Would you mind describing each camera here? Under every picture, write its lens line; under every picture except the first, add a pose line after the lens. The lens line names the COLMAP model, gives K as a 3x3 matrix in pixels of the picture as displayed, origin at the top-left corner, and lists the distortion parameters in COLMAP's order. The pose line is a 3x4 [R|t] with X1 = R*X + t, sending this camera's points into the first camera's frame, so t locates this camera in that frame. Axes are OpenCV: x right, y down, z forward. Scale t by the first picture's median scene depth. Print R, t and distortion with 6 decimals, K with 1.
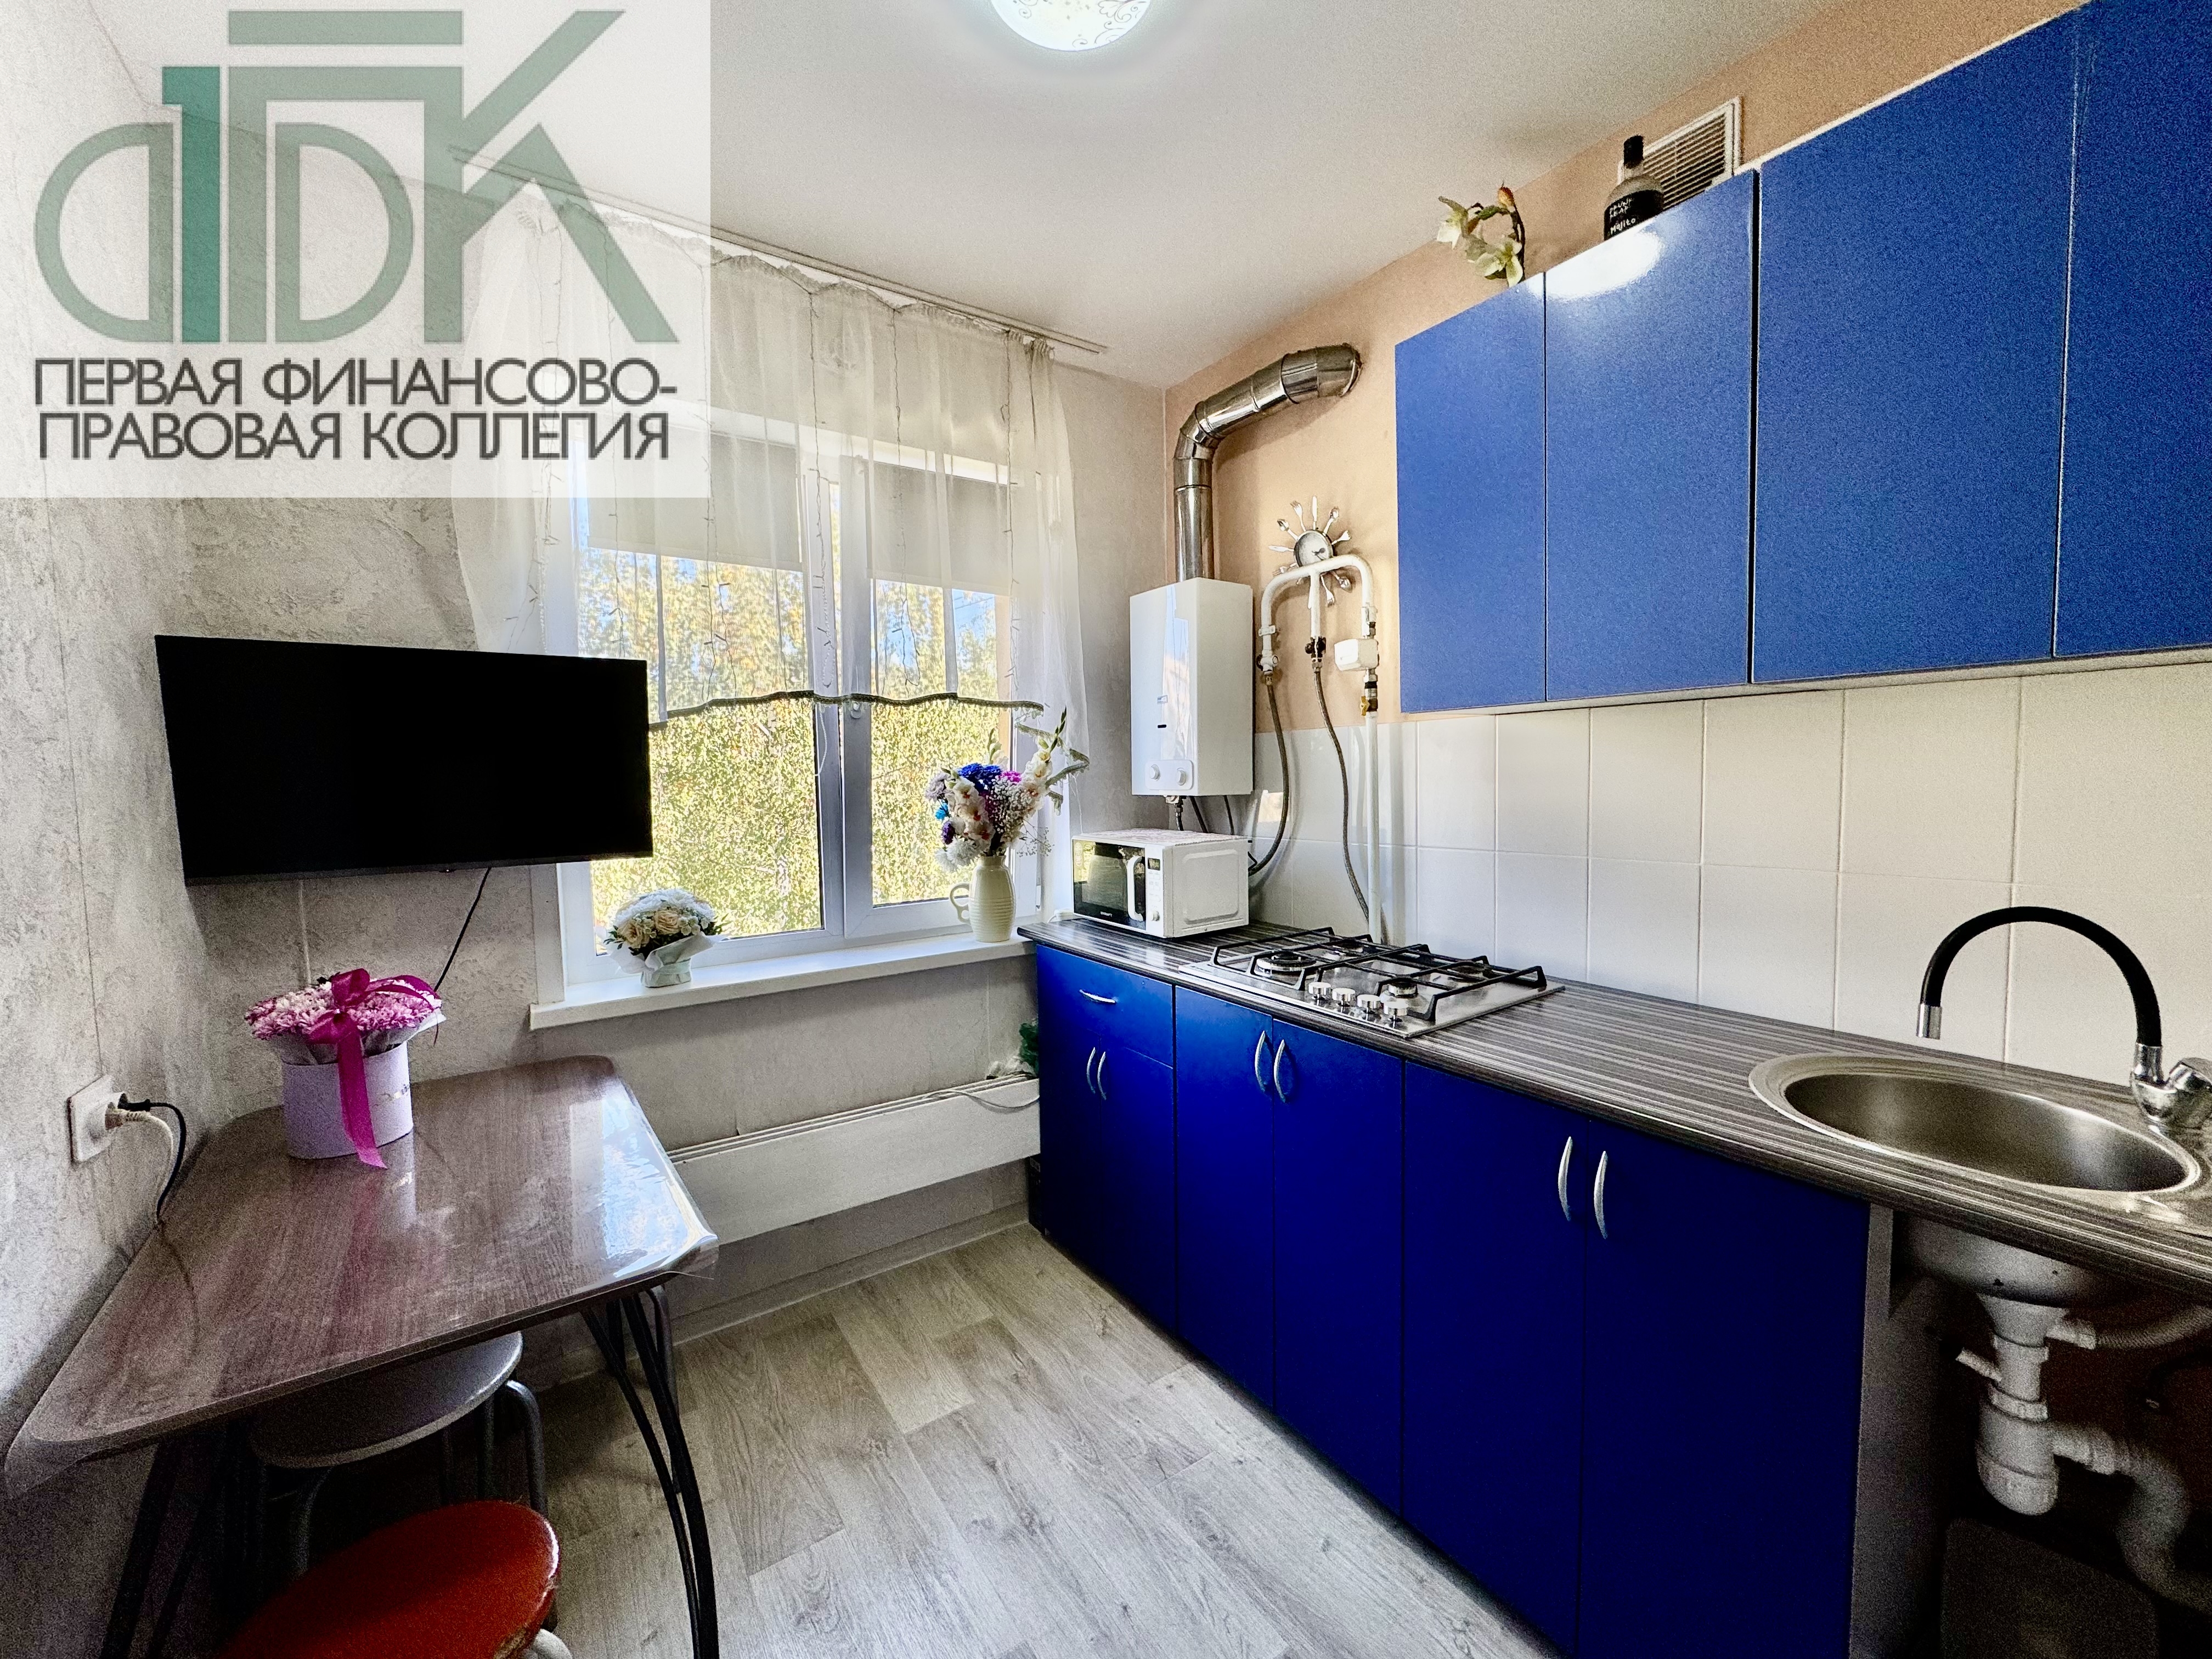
lens RADIAL K [[878.9, 0, 1104.2], [0, 878.9, 831.4], [0, 0, 1]] dist [-0.002516, 0.000530]
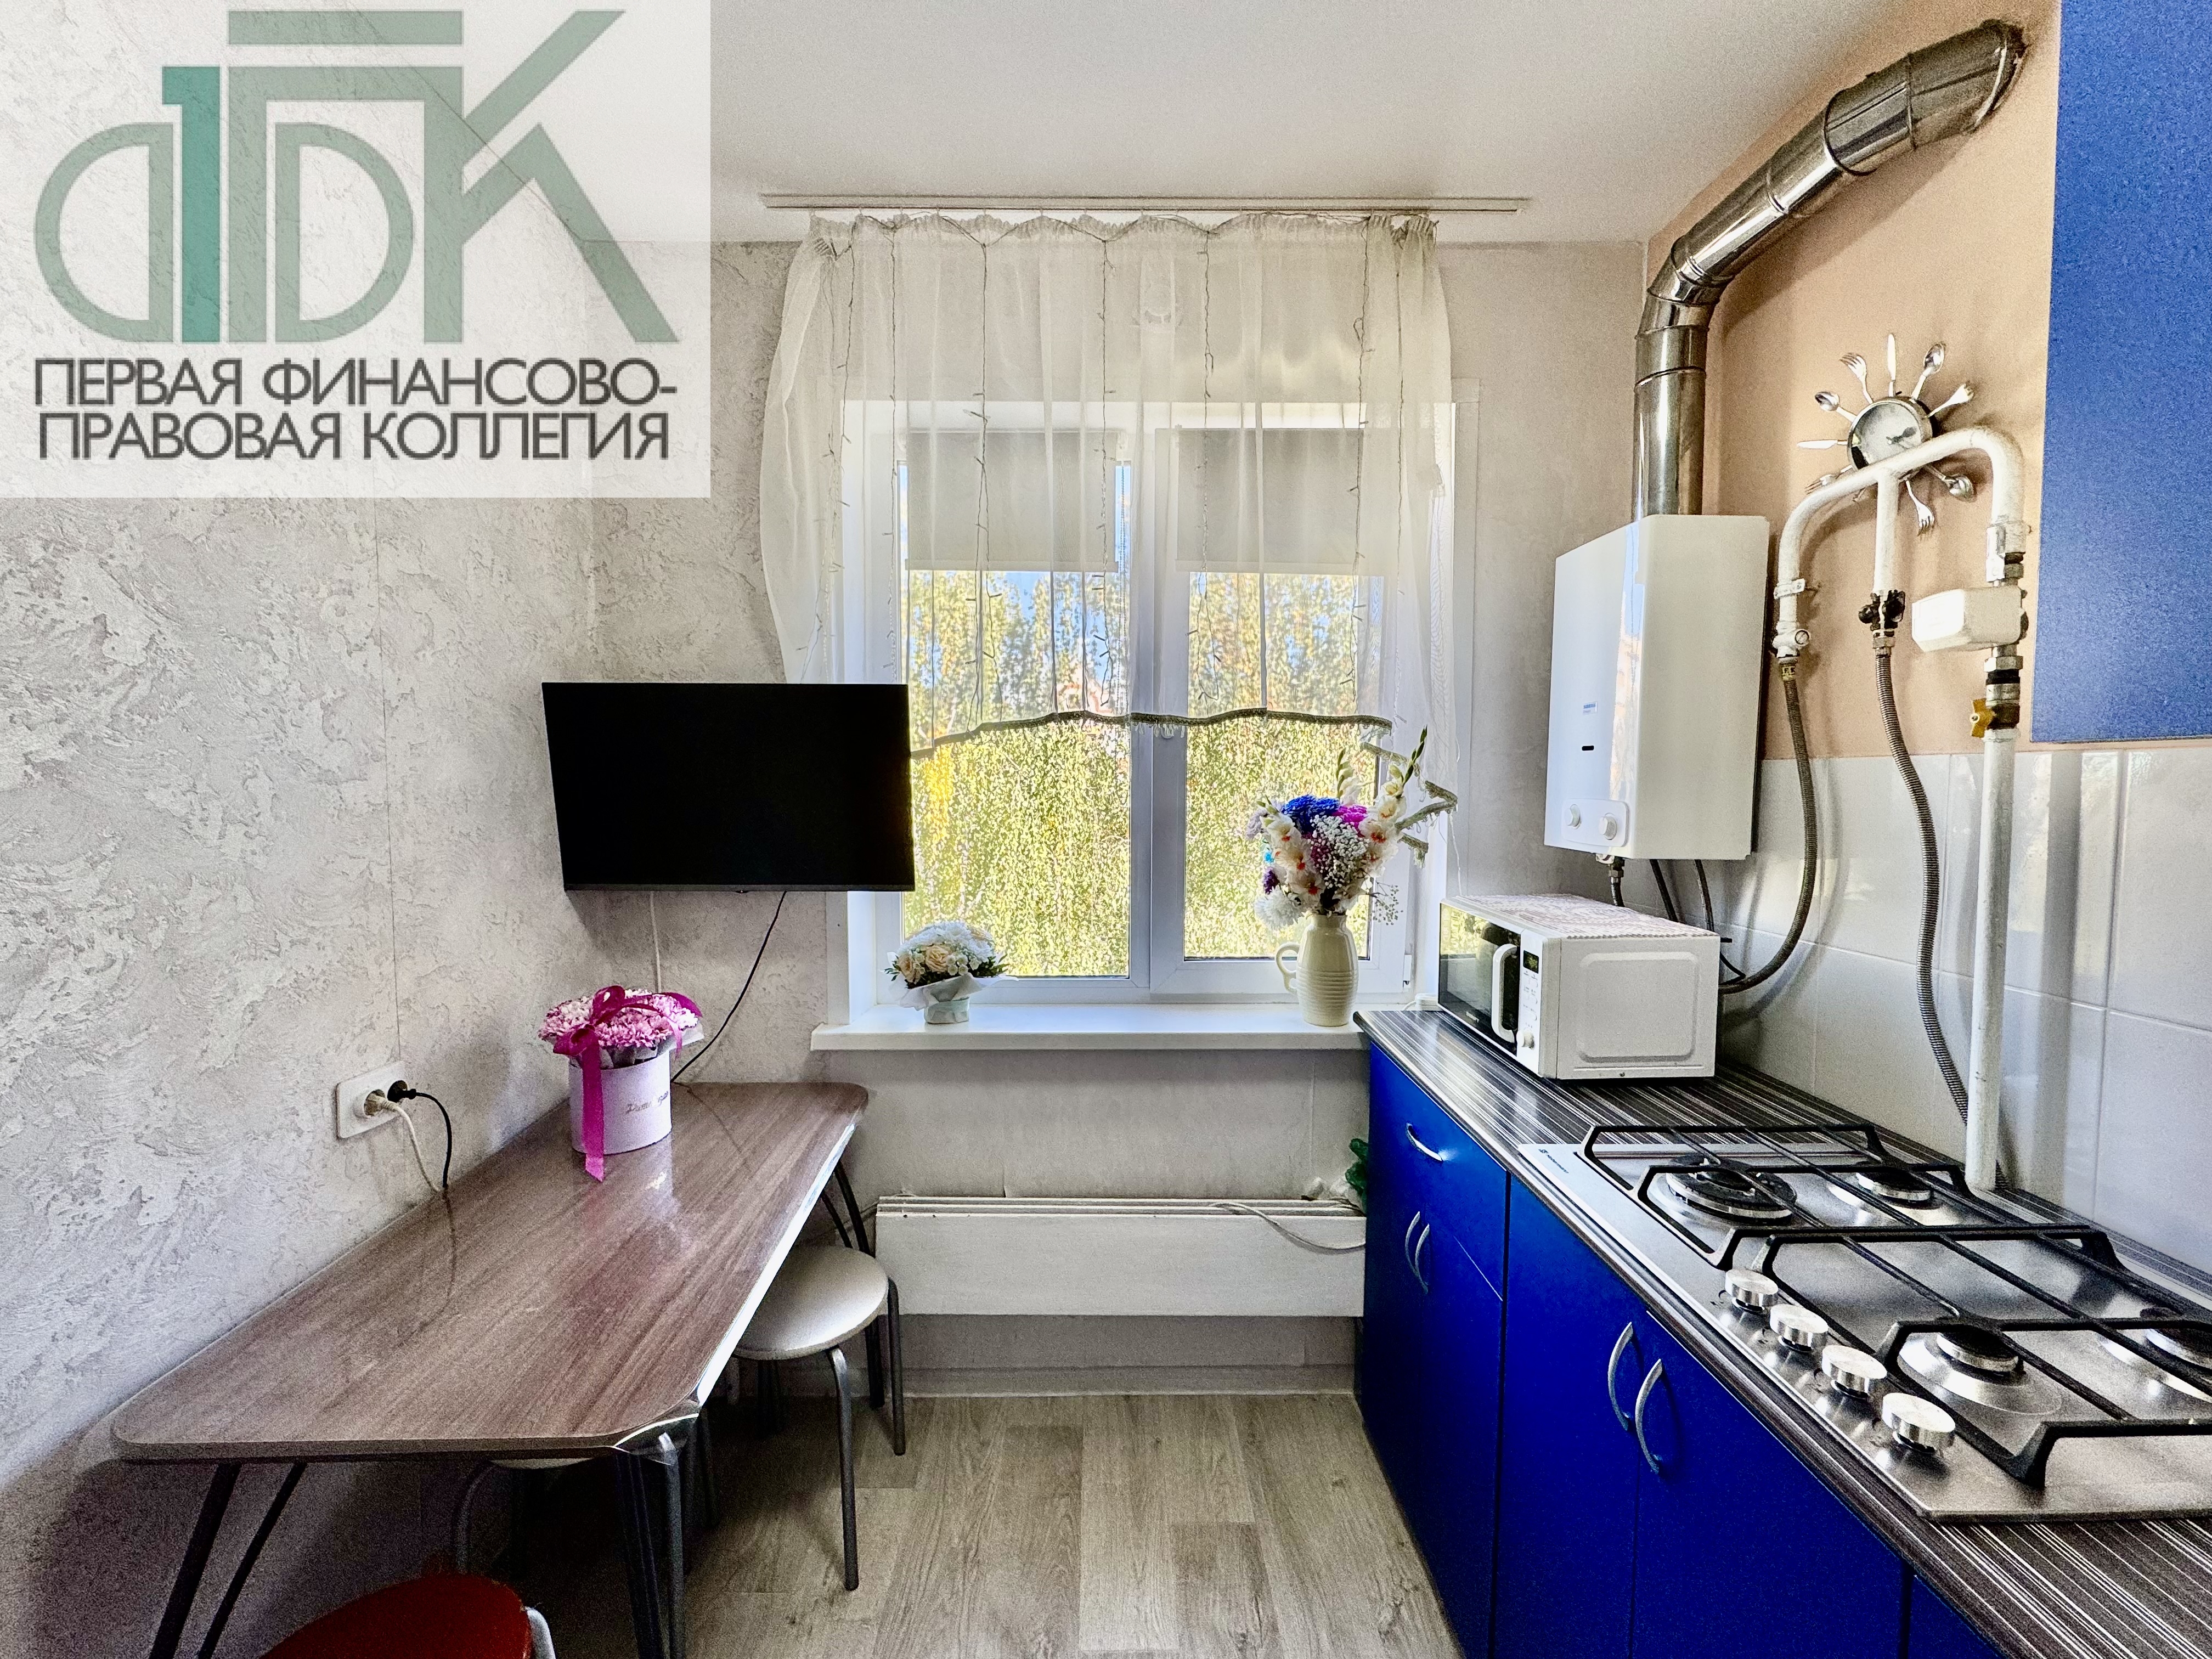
lens RADIAL K [[878.9, 0, 1104.2], [0, 878.9, 831.4], [0, 0, 1]] dist [-0.002516, 0.000530]
pose [[0.829268, 0.056778, -0.555960, 0.148724], [-0.055243, 0.998282, 0.019550, -0.054257], [0.556114, 0.014501, 0.830979, 0.269023]]
